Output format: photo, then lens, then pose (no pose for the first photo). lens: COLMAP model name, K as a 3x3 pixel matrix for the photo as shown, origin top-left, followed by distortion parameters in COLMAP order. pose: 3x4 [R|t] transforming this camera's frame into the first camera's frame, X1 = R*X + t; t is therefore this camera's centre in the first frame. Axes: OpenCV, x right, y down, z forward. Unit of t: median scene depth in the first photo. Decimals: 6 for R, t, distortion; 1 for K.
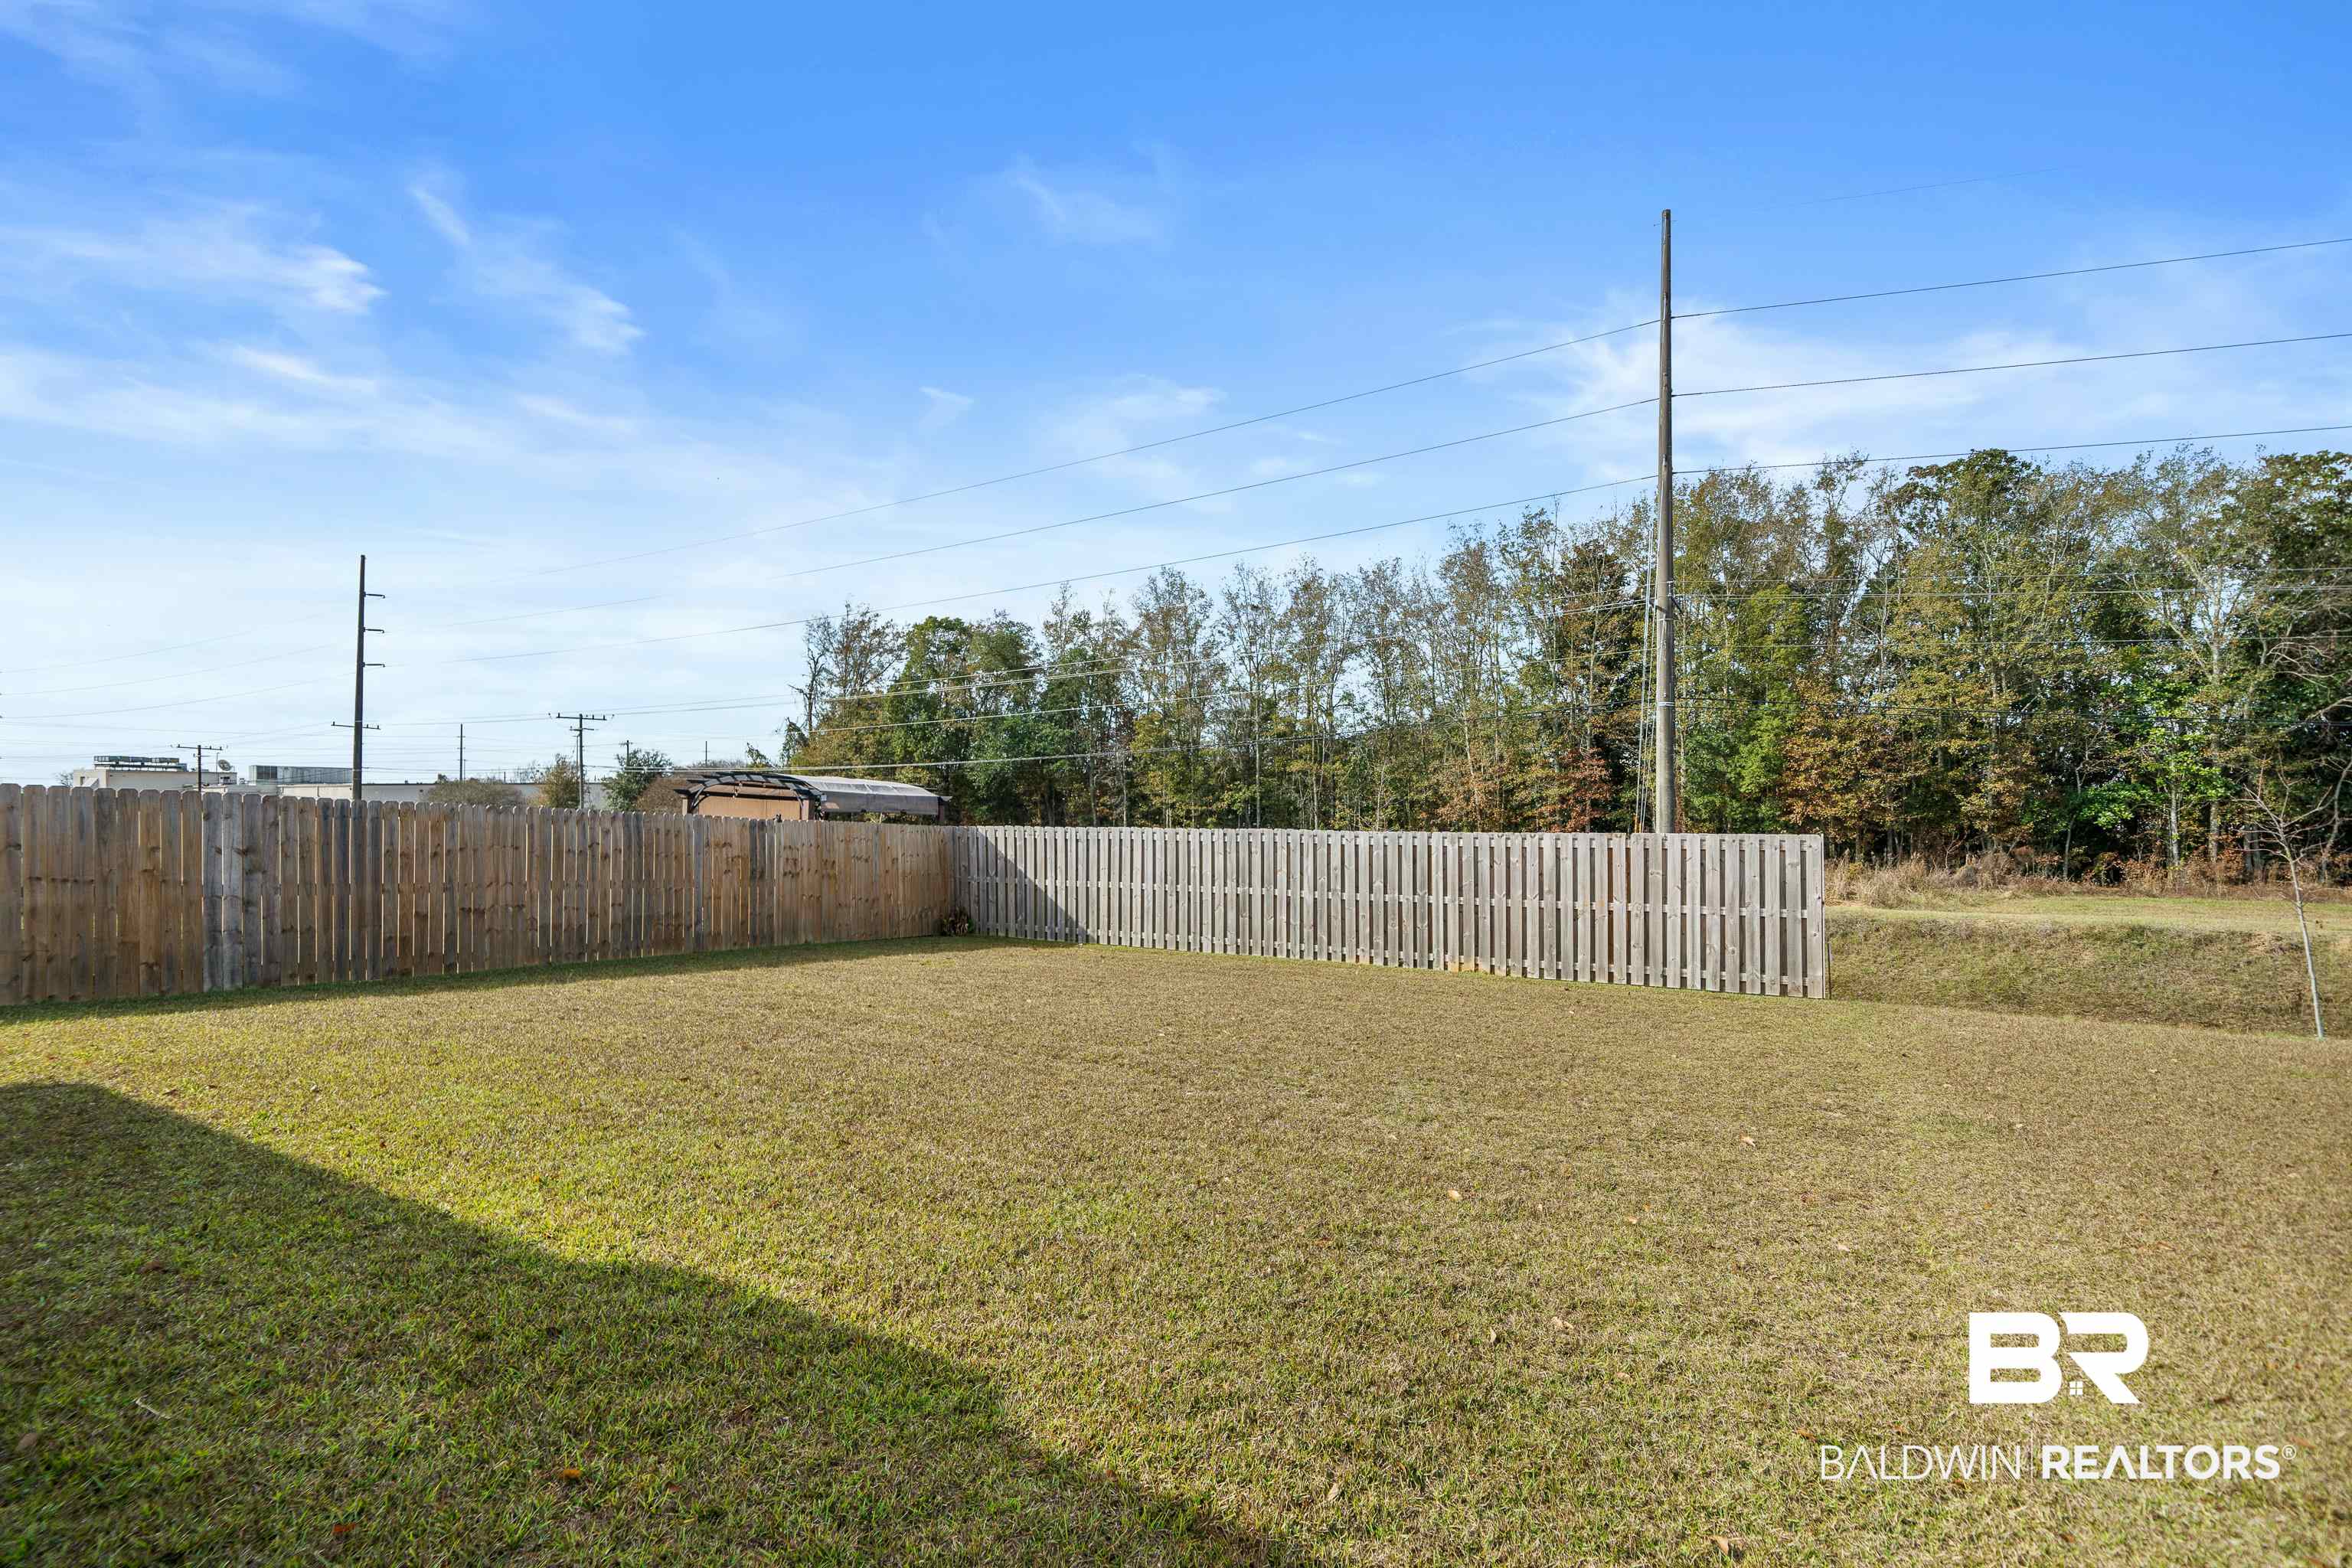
lens RADIAL K [[1078.8, 0, 1181.1], [0, 1078.8, 797.4], [0, 0, 1]] dist [-0.000200, 0.000275]
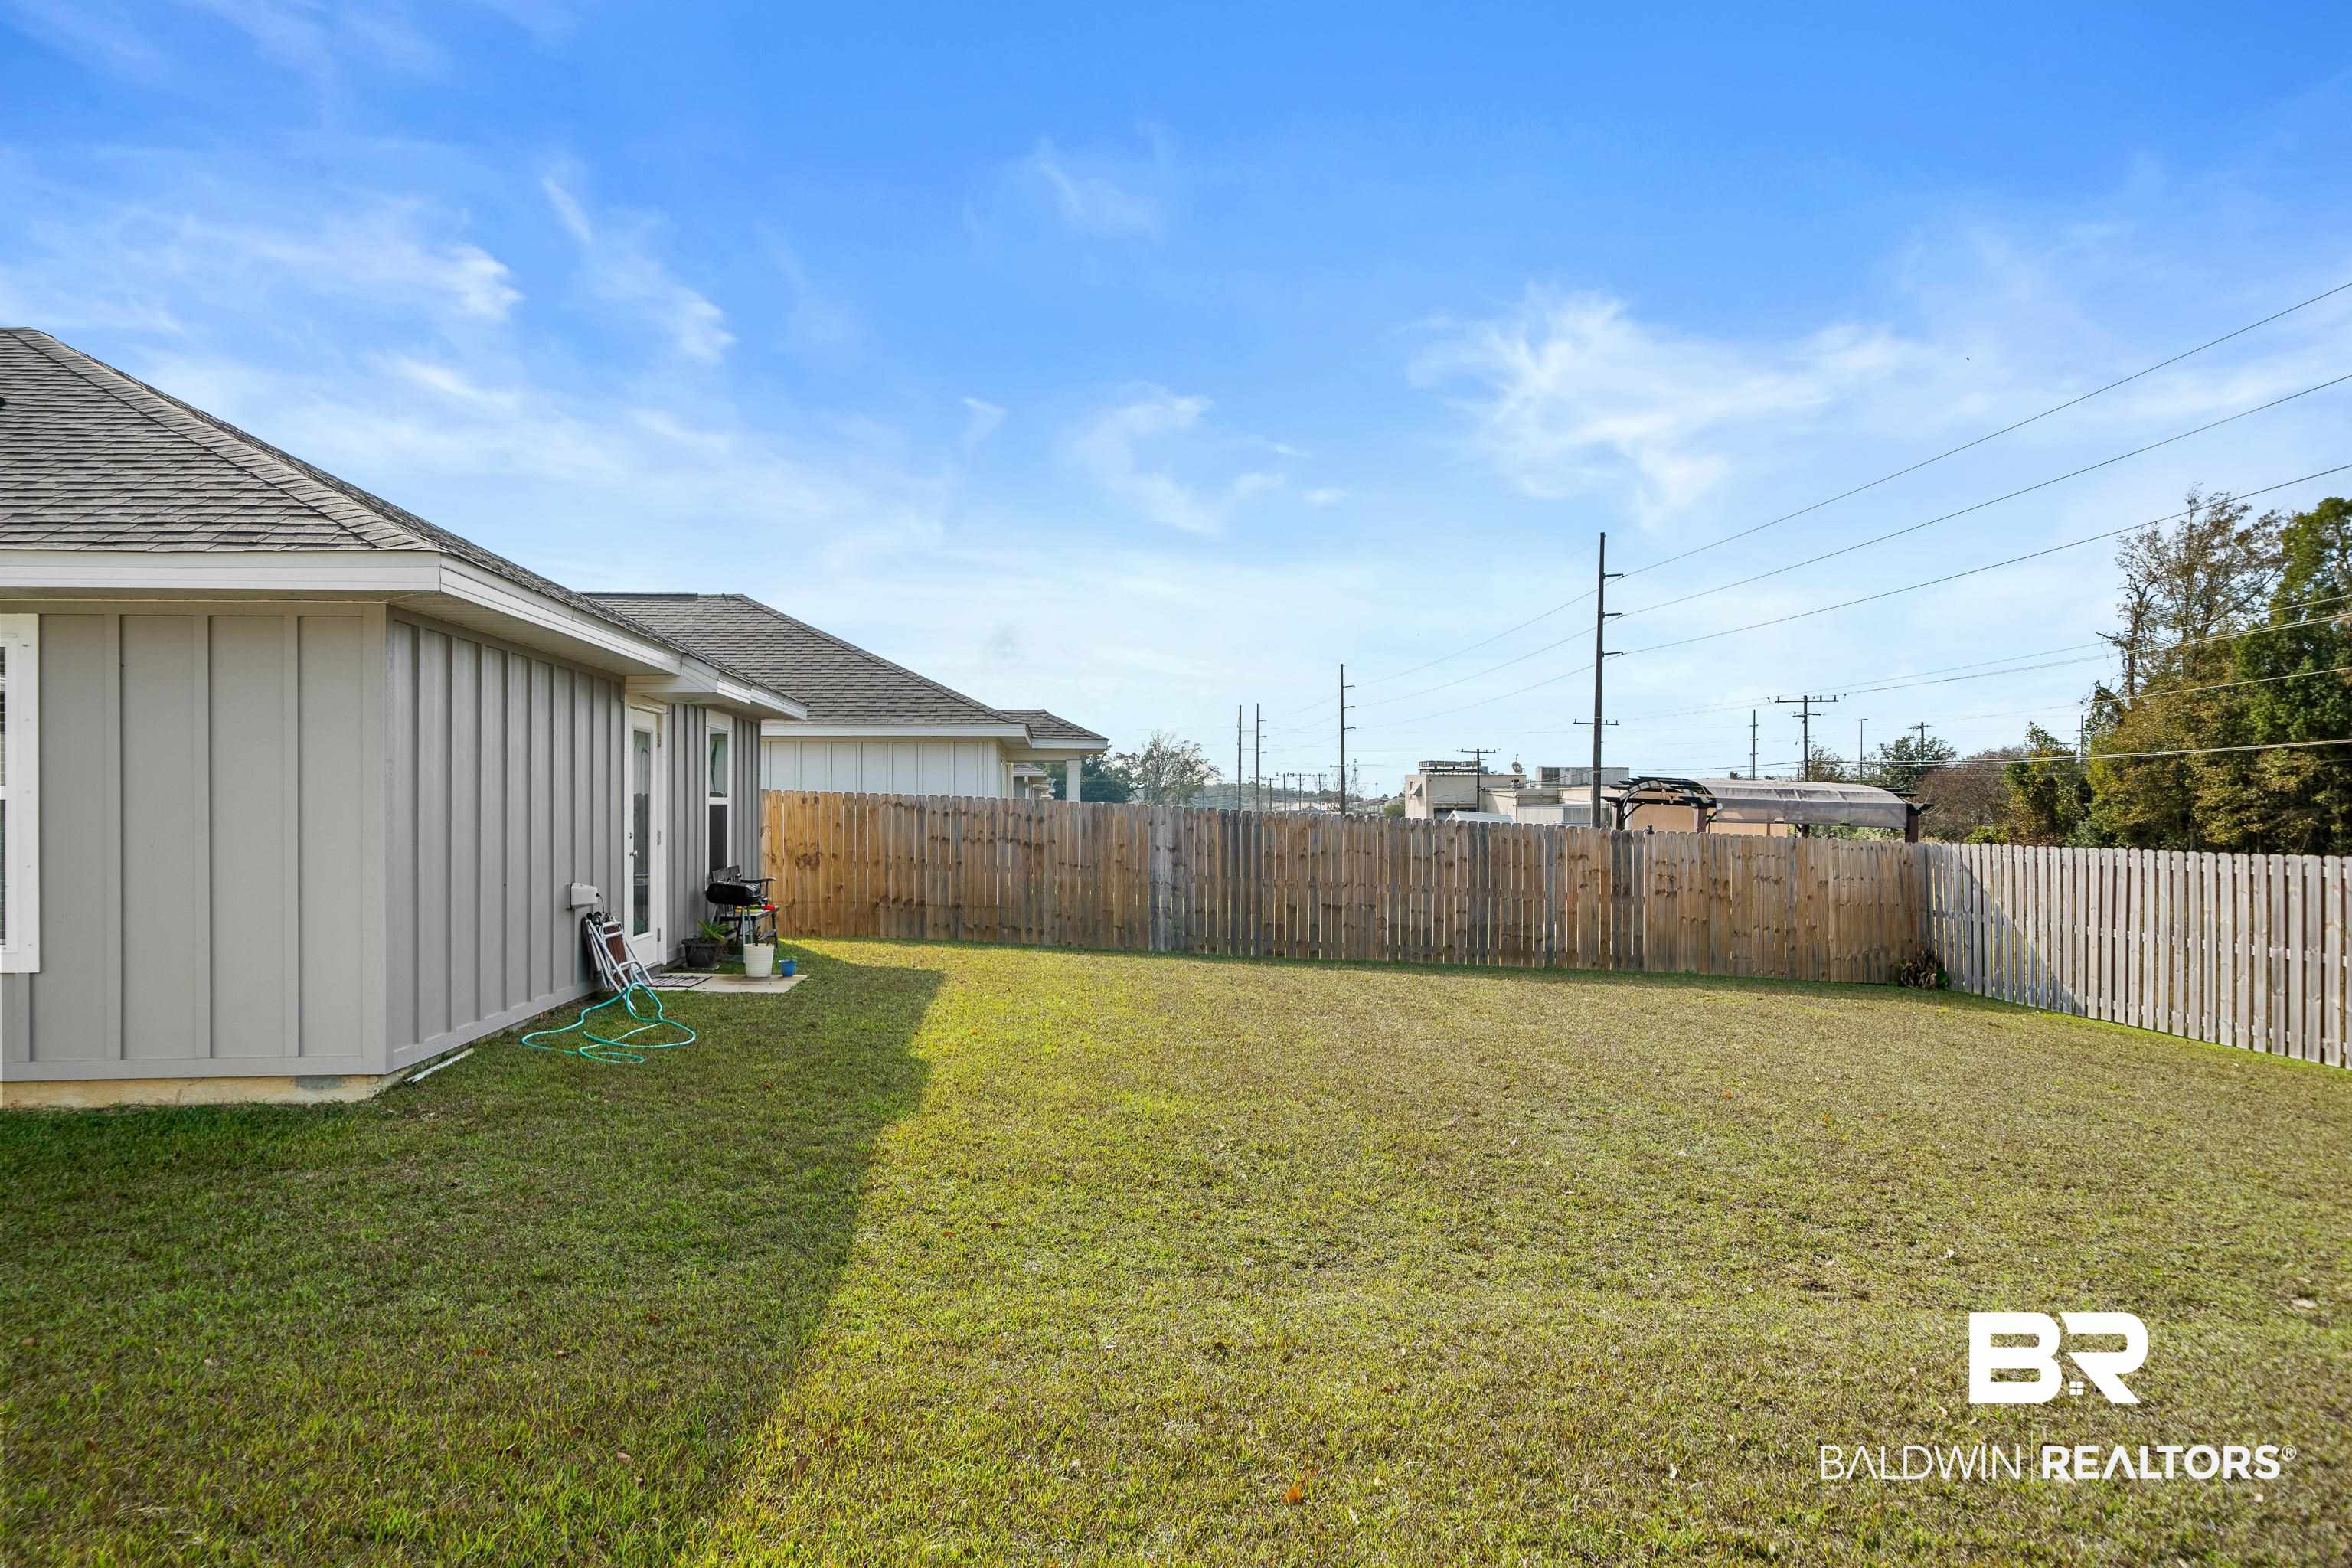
lens RADIAL K [[1504.1, 0, 1176.9], [0, 1504.1, 808.8], [0, 0, 1]] dist [-0.000736, 0.000004]
pose [[0.565857, 0.000685, -0.824503, 0.398312], [0.005007, 0.999978, 0.004267, -0.004714], [0.824488, -0.006543, 0.565841, -0.028370]]
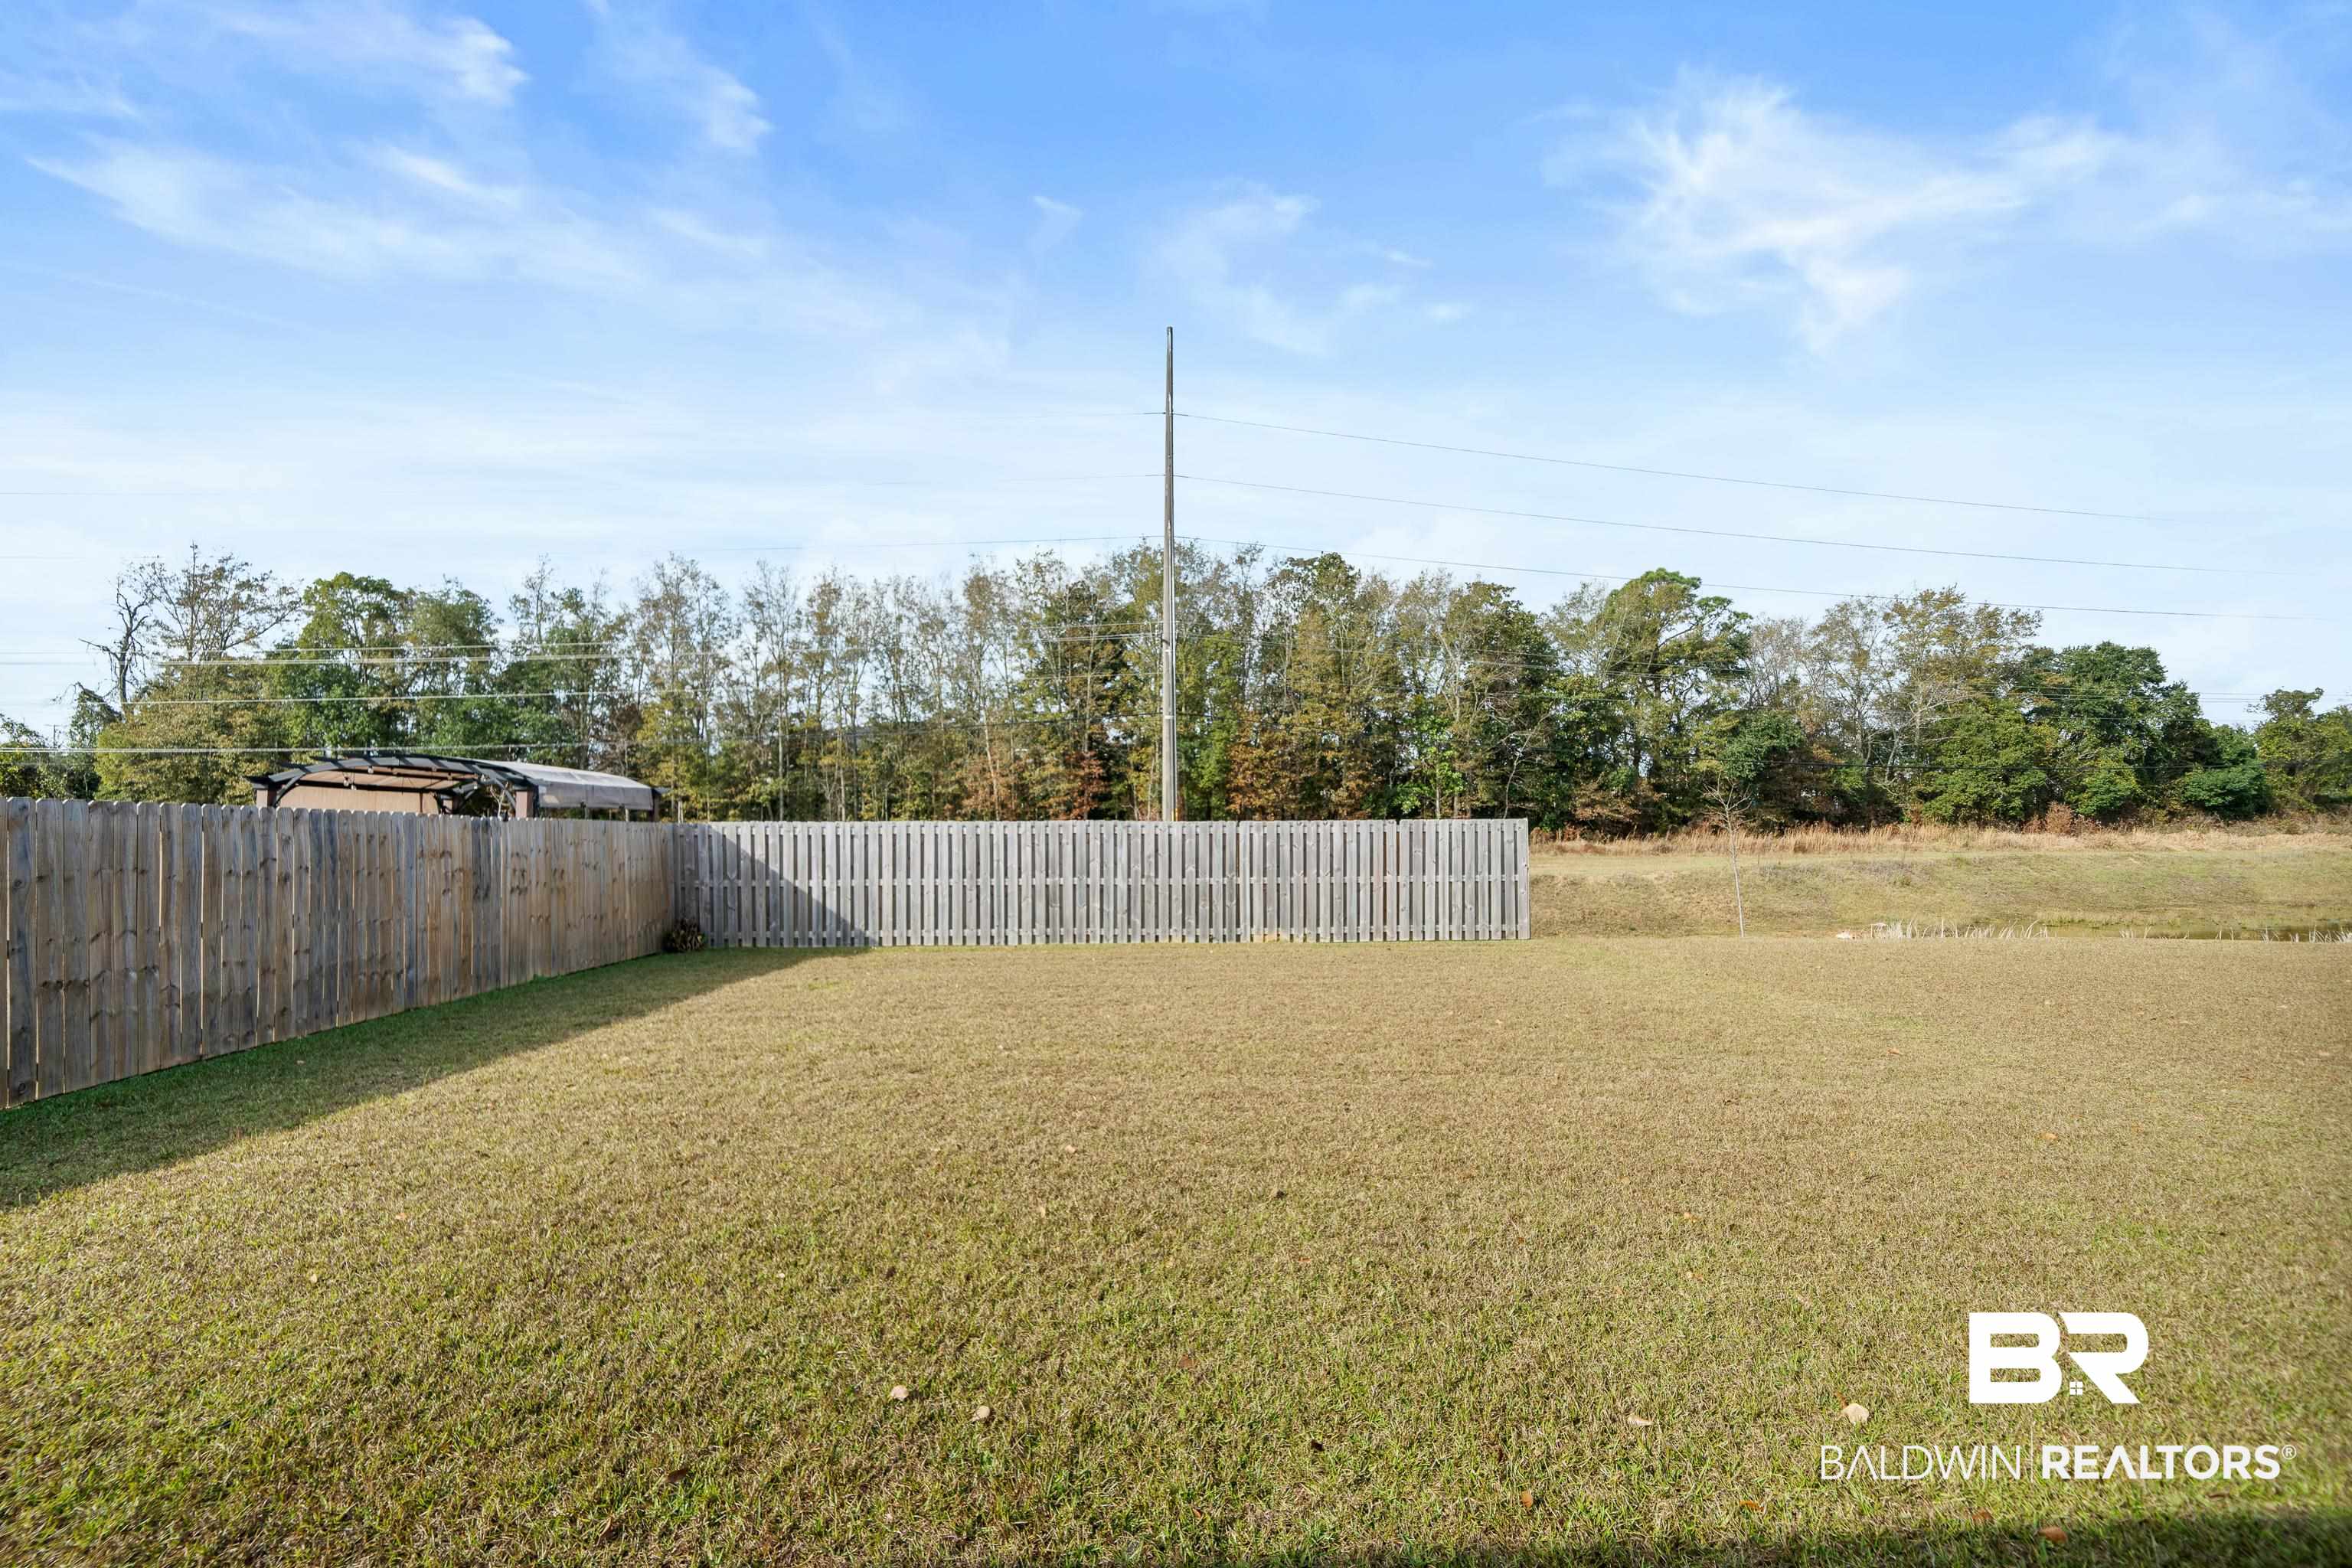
lens RADIAL K [[921.4, 0, 1184.2], [0, 921.4, 800.4], [0, 0, 1]] dist [-0.000312, -0.000307]
pose [[0.841127, -0.003184, 0.540828, -0.294531], [-0.002389, 0.999951, 0.009603, 0.000972], [-0.540832, -0.009370, 0.841078, 0.189003]]
